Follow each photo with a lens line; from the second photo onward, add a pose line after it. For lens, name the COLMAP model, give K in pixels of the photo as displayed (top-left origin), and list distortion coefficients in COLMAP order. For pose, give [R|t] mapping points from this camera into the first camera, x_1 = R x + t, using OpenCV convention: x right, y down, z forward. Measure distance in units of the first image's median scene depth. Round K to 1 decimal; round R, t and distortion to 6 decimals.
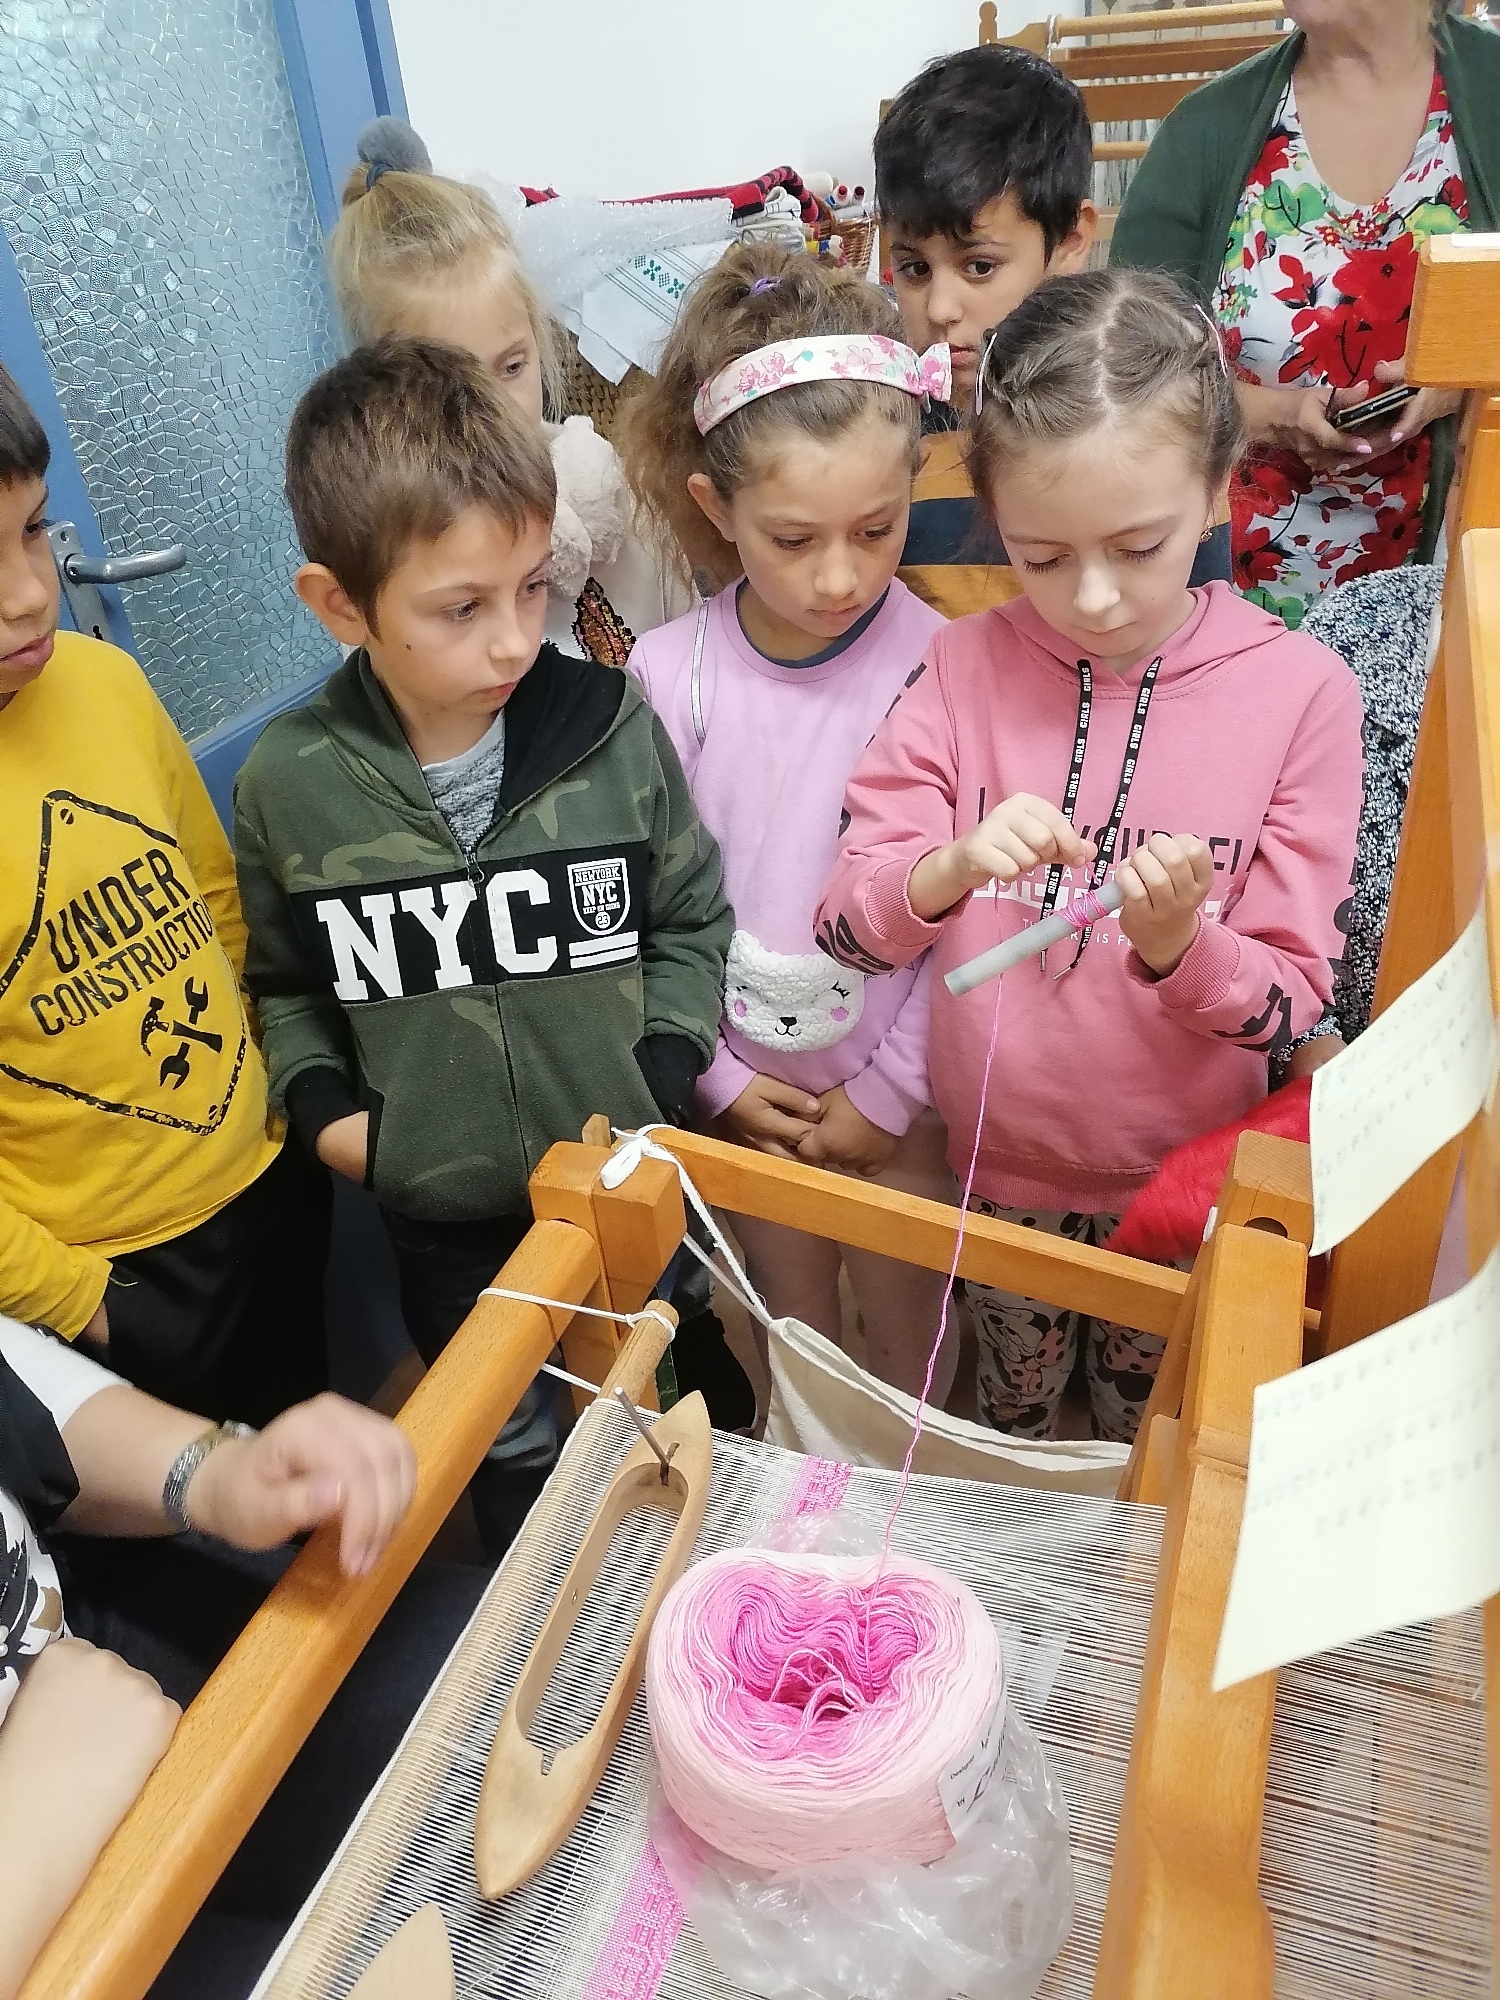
lens RADIAL K [[1542.5, 0, 749.0], [0, 1542.5, 1025.5], [0, 0, 1]] dist [0.083127, -0.109254]
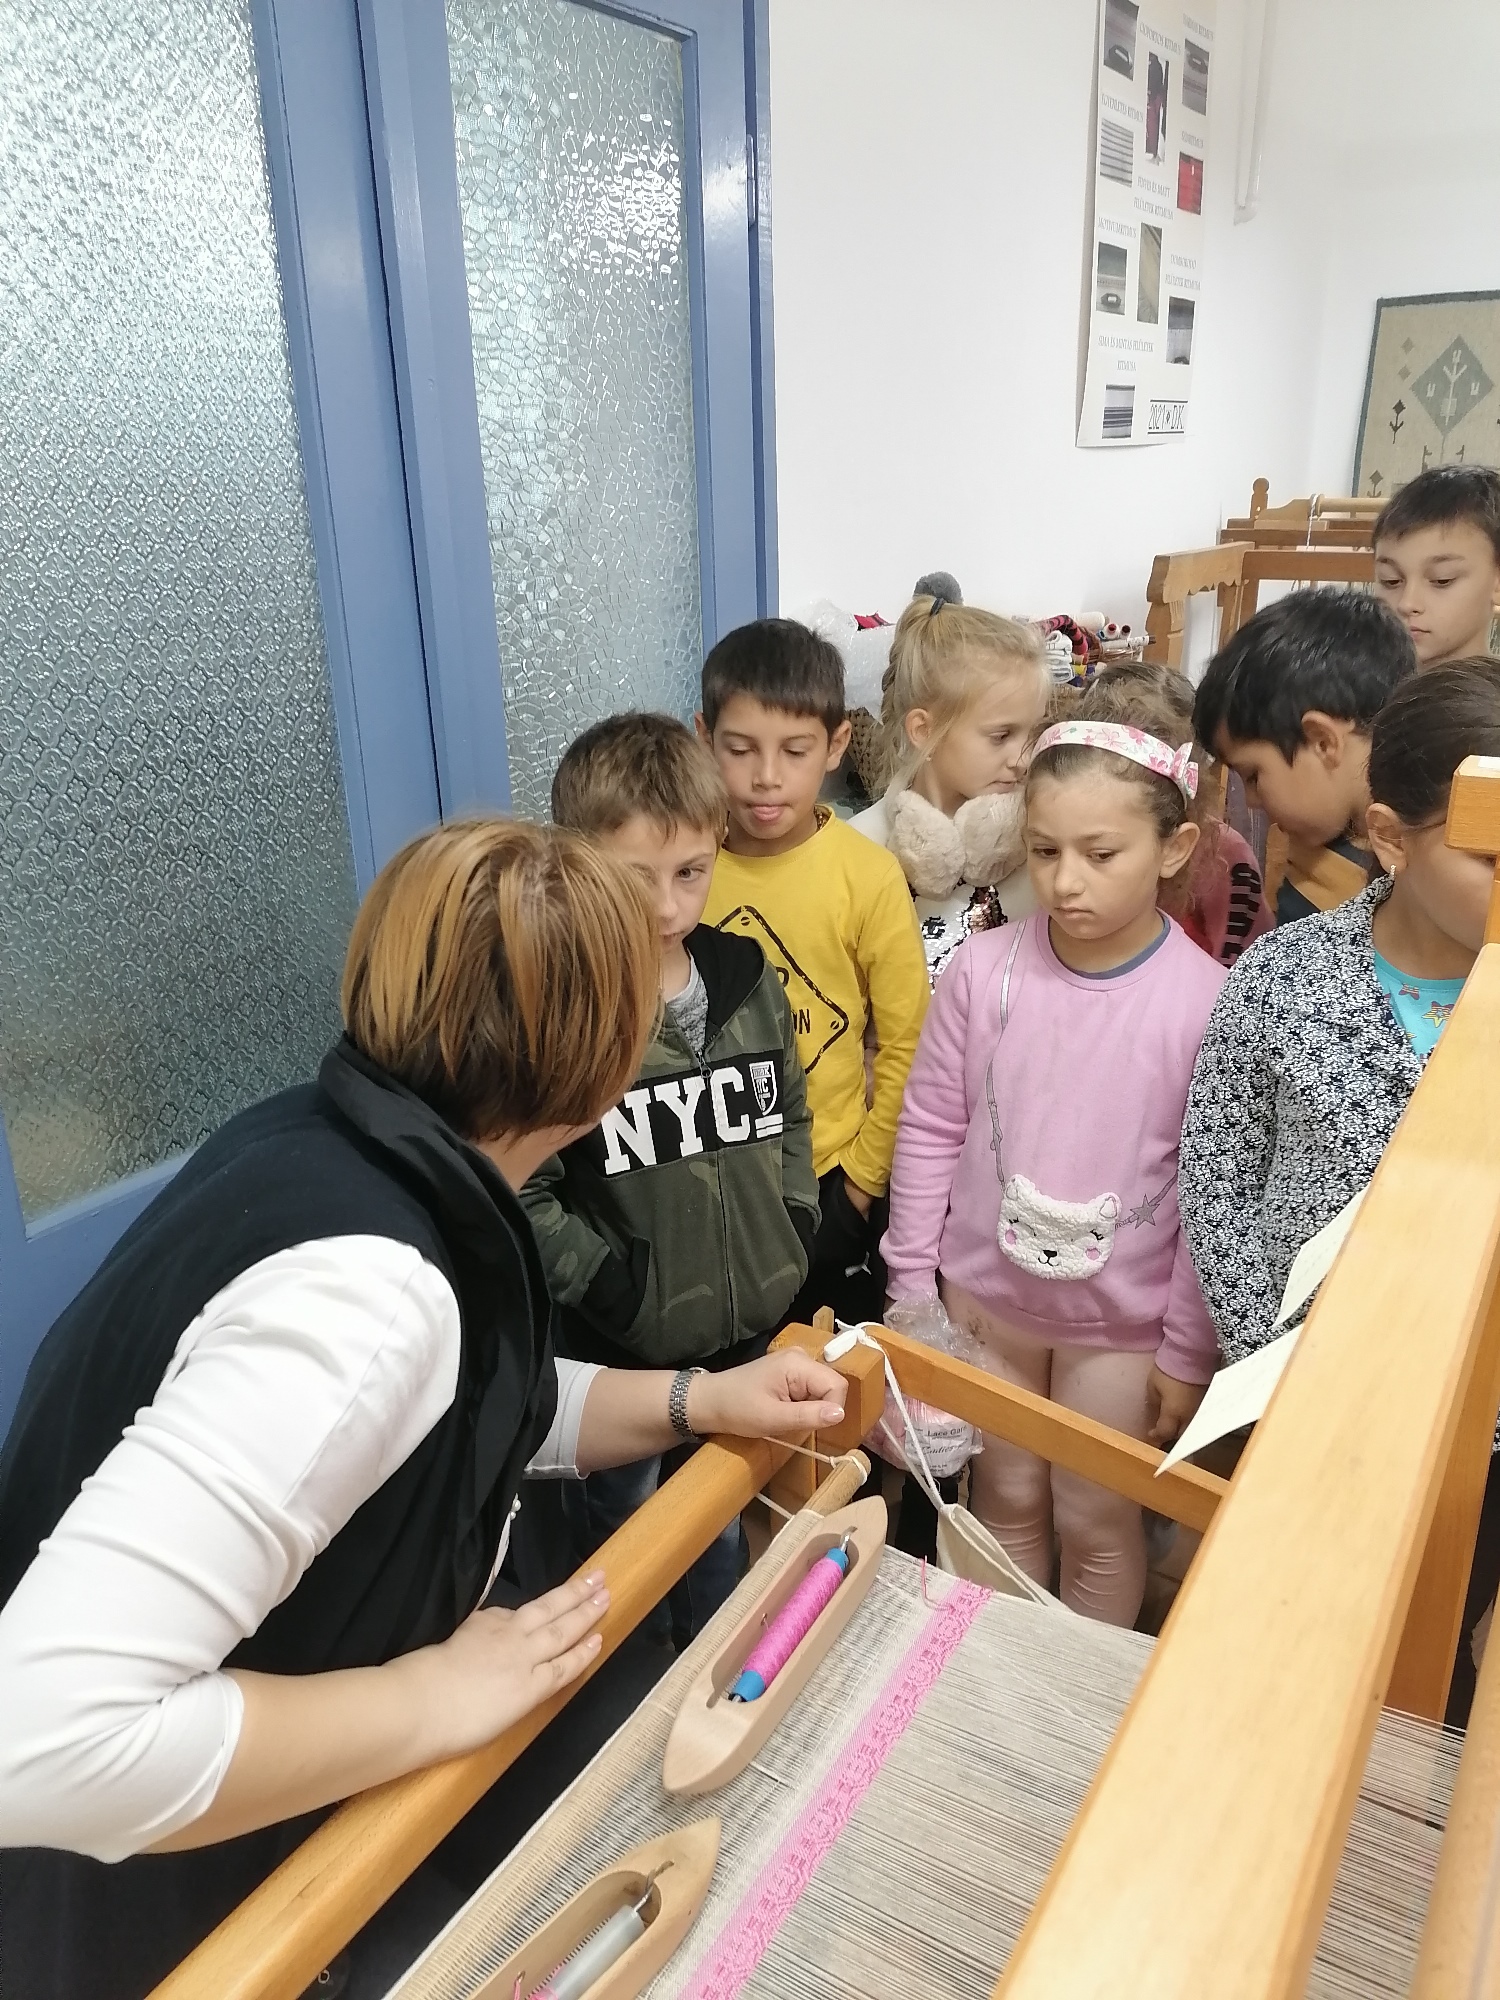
lens RADIAL K [[1556.5, 0, 750.0], [0, 1556.5, 1000.0], [0, 0, 1]] dist [0.091893, -0.127532]
pose [[0.981405, 0.116672, -0.152419, 0.007034], [-0.147836, 0.965908, -0.212524, 0.097851], [0.122427, 0.231105, 0.965195, -0.302088]]
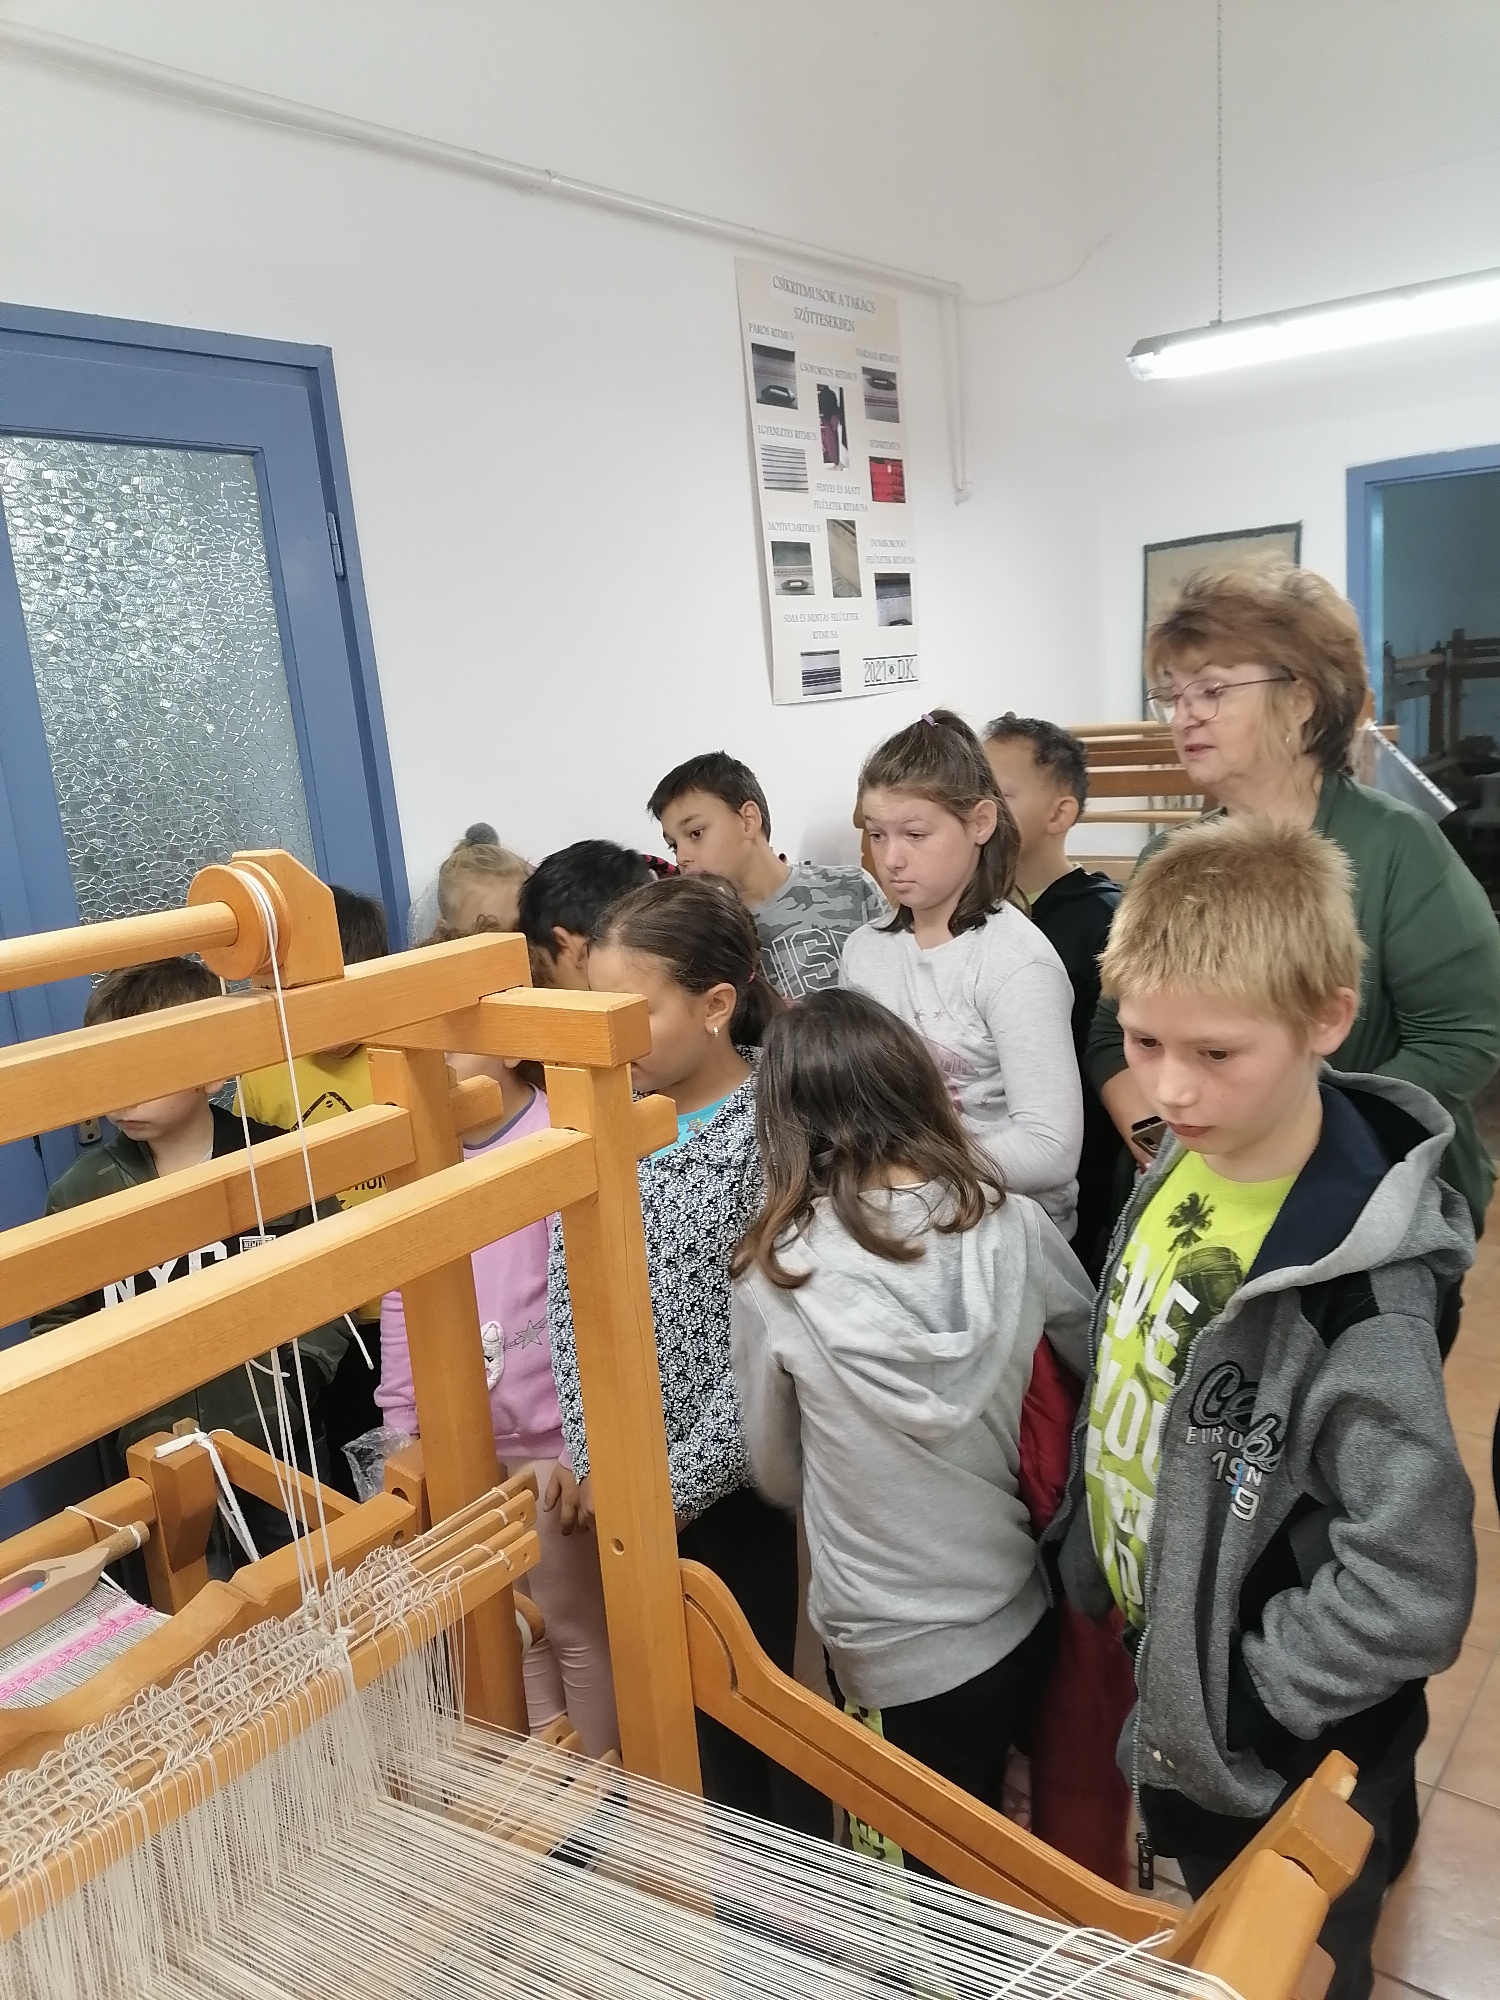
lens RADIAL K [[1556.5, 0, 750.0], [0, 1556.5, 1000.0], [0, 0, 1]] dist [0.091893, -0.127532]
pose [[0.965047, 0.036414, -0.259534, 0.868662], [-0.124634, 0.934915, -0.332264, 0.132306], [0.230543, 0.352997, 0.906776, -0.509335]]
